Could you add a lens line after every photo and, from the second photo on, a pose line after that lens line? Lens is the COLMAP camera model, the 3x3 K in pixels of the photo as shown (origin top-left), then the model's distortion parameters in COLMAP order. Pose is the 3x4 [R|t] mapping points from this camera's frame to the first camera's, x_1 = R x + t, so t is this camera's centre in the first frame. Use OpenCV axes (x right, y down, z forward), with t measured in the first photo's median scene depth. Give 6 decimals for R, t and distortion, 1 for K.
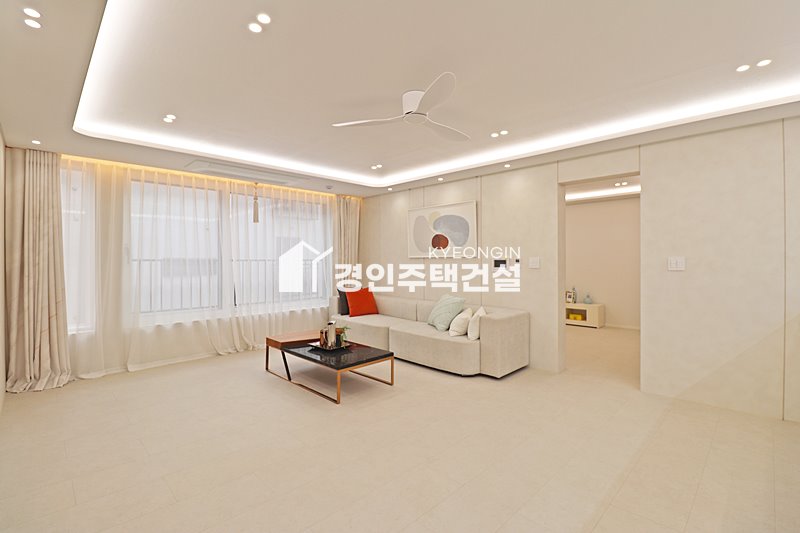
lens RADIAL K [[370.6, 0, 405.9], [0, 370.6, 259.7], [0, 0, 1]] dist [-0.005004, -0.010866]
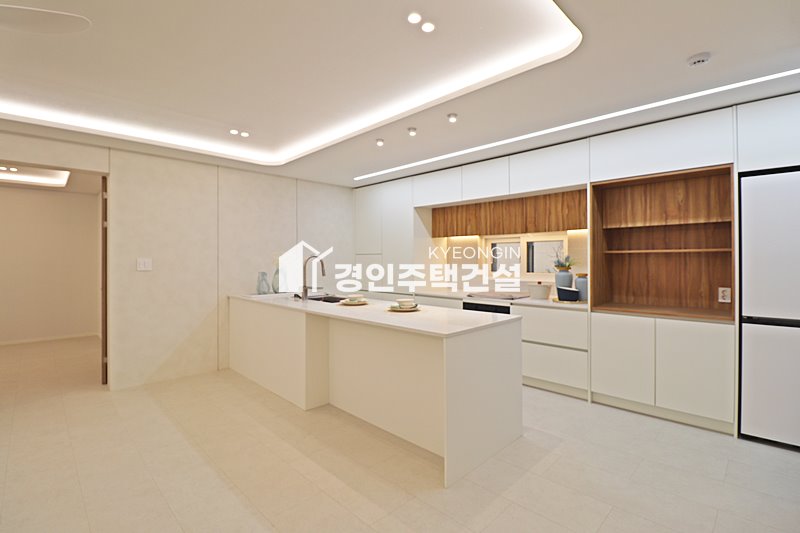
lens RADIAL K [[370.6, 0, 405.9], [0, 370.6, 259.7], [0, 0, 1]] dist [-0.005004, -0.010866]
pose [[0.003141, 0.003675, 0.999988, -0.297490], [-0.000034, 0.999993, -0.003675, 0.001285], [-0.999995, -0.000022, 0.003141, 0.146457]]
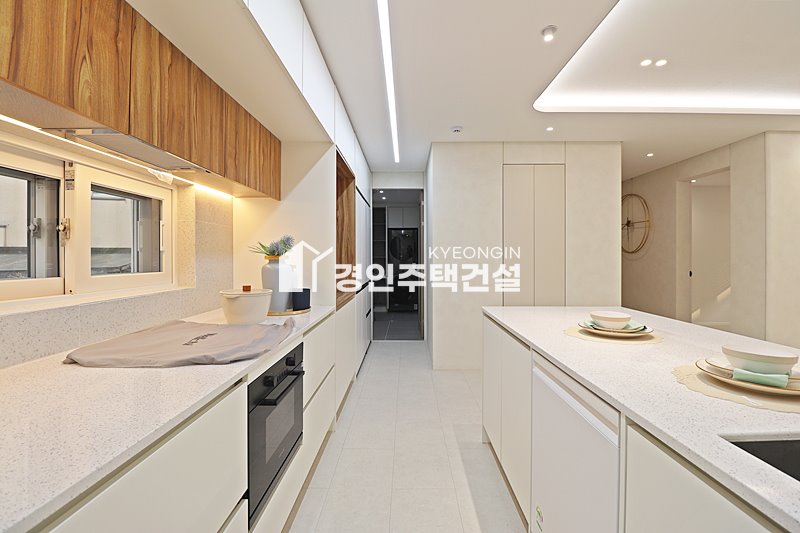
lens RADIAL K [[370.6, 0, 405.9], [0, 370.6, 259.7], [0, 0, 1]] dist [-0.005004, -0.010866]
pose [[-0.710582, 0.009488, -0.703550, 0.766607], [0.007402, 0.999955, 0.006008, 0.017976], [0.703575, -0.000938, -0.710620, 0.264622]]
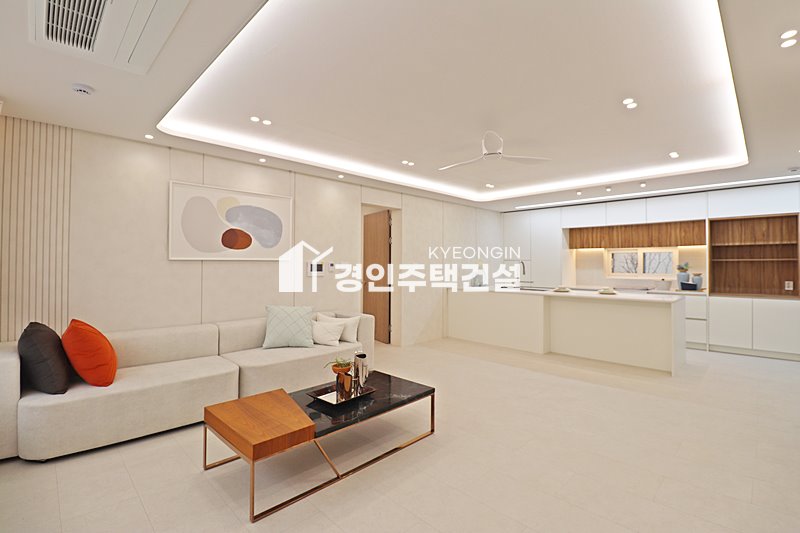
lens RADIAL K [[370.6, 0, 405.9], [0, 370.6, 259.7], [0, 0, 1]] dist [-0.005004, -0.010866]
pose [[-0.006260, 0.016694, 0.999841, -0.775562], [-0.002715, 0.999857, -0.016712, 0.004694], [-0.999977, -0.002819, -0.006214, 0.796323]]
